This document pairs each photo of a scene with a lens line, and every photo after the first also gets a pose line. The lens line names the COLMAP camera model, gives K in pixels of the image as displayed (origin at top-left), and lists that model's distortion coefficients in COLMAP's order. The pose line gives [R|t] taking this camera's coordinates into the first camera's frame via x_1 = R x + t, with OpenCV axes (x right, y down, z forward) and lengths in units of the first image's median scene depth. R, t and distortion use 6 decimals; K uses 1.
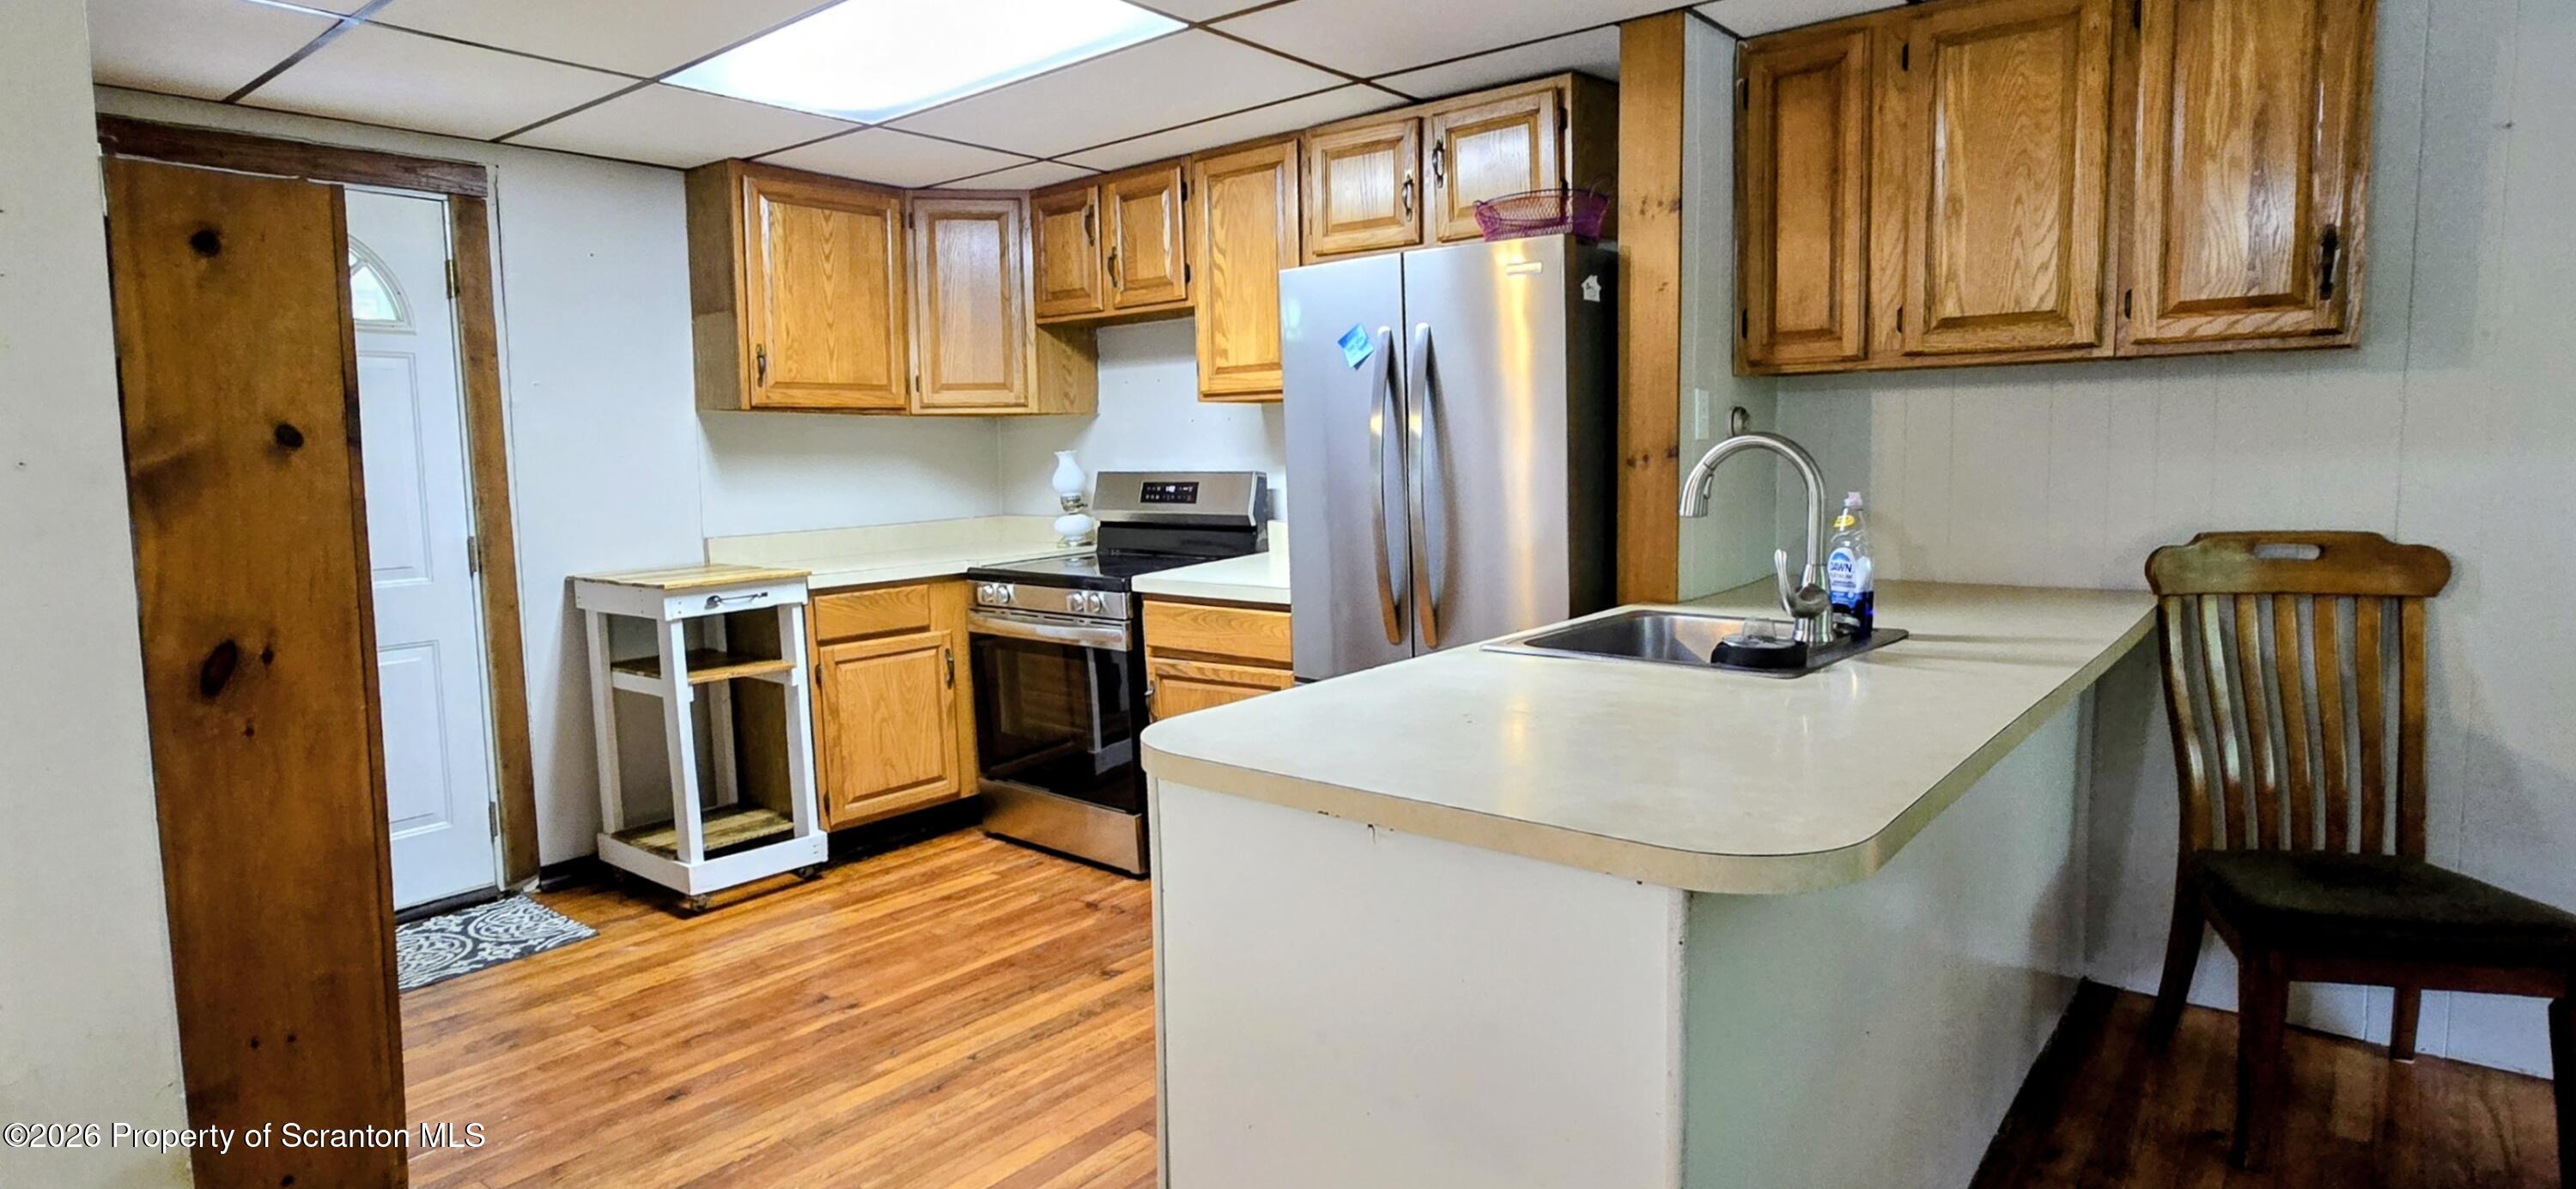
lens RADIAL K [[1298.5, 0, 1288.5], [0, 1298.5, 581.5], [0, 0, 1]] dist [-0.002652, 0.000191]
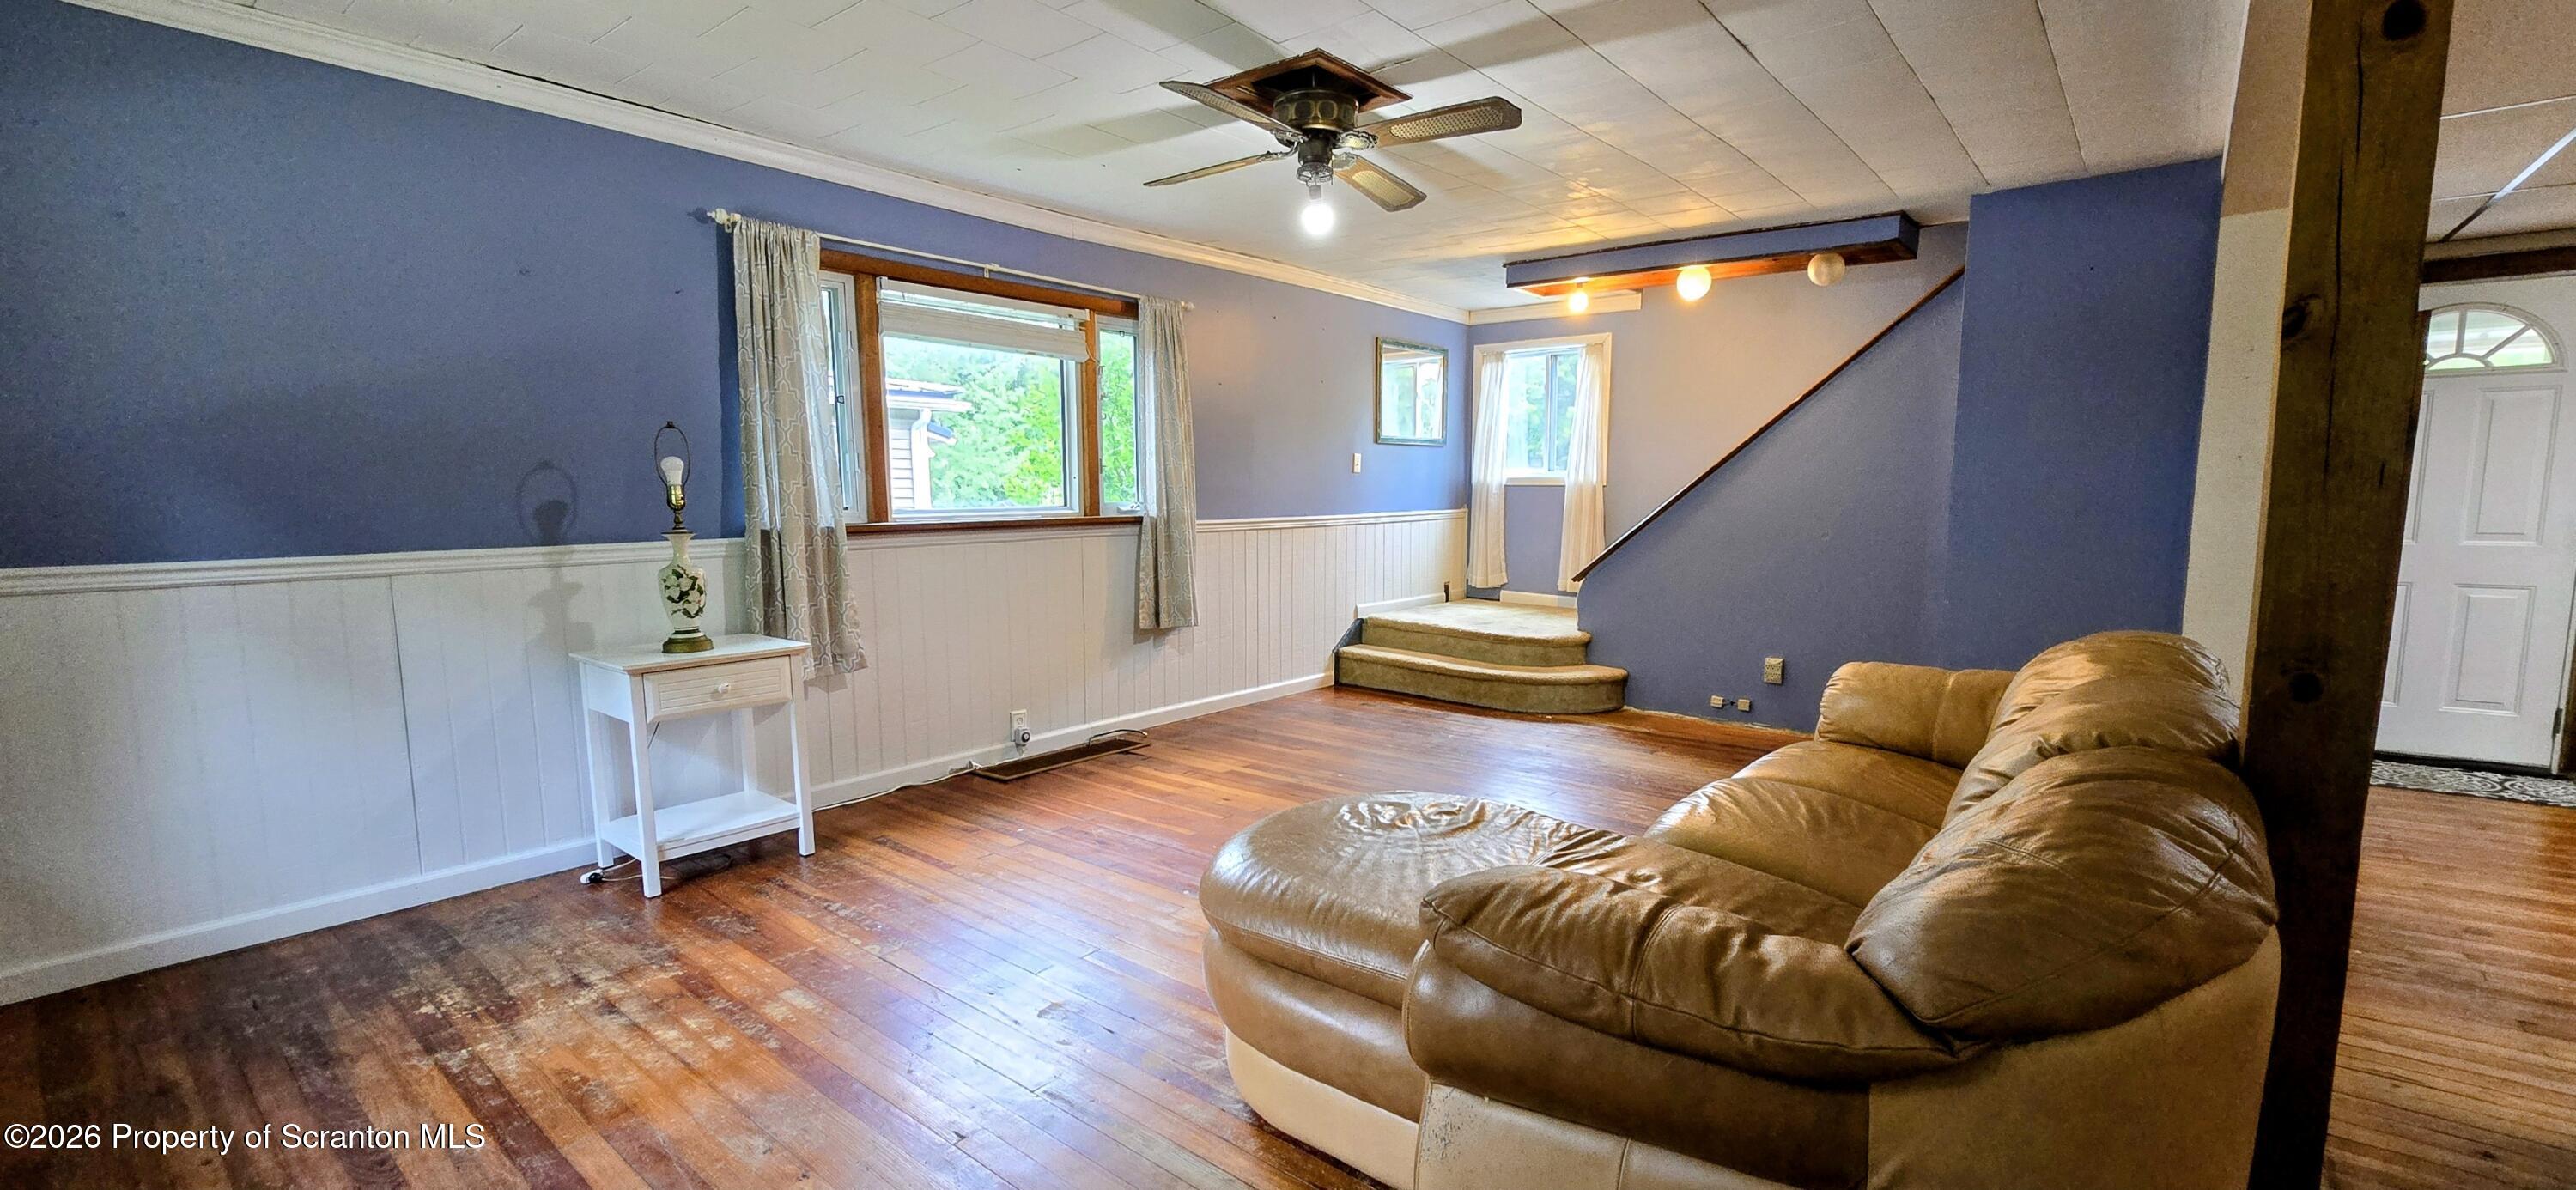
lens RADIAL K [[1095.4, 0, 1294.4], [0, 1095.4, 610.6], [0, 0, 1]] dist [0.000033, 0.000137]
pose [[0.005800, 0.134365, -0.990915, 0.498997], [-0.096999, 0.986334, 0.133176, 0.040848], [0.995268, 0.095345, 0.018754, -0.358726]]
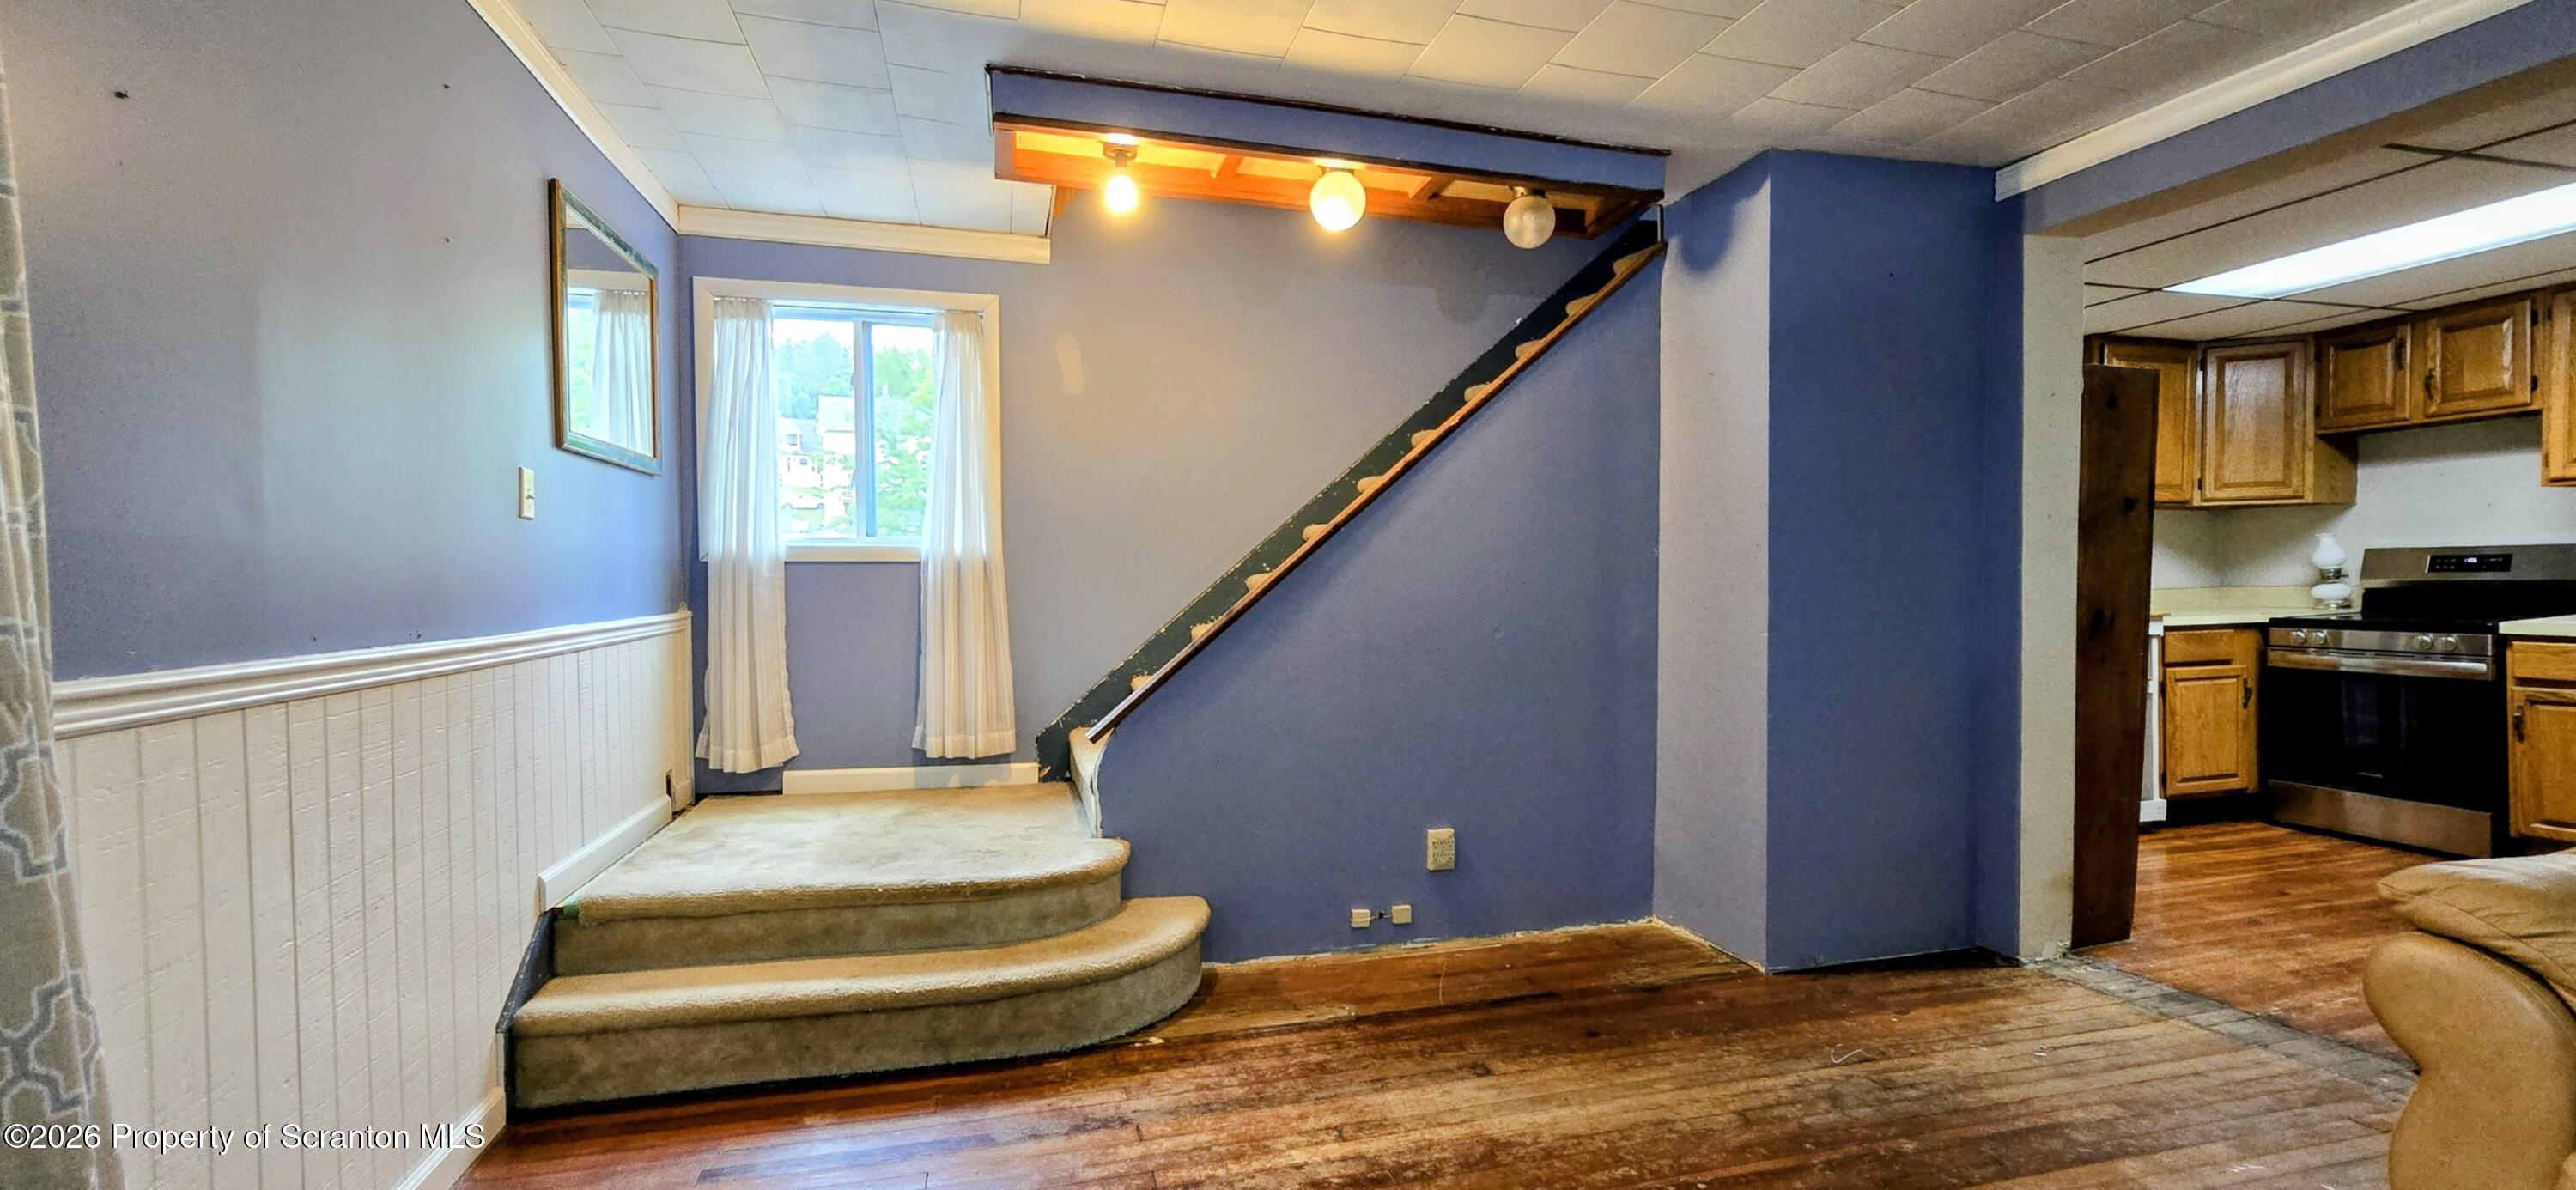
lens RADIAL K [[1107.3, 0, 1311.0], [0, 1107.3, 622.1], [0, 0, 1]] dist [-0.003621, -0.000154]
pose [[0.826749, 0.029806, -0.561781, -0.447211], [-0.061046, 0.997452, -0.036916, 0.100497], [0.559249, 0.064815, 0.826462, -0.510959]]
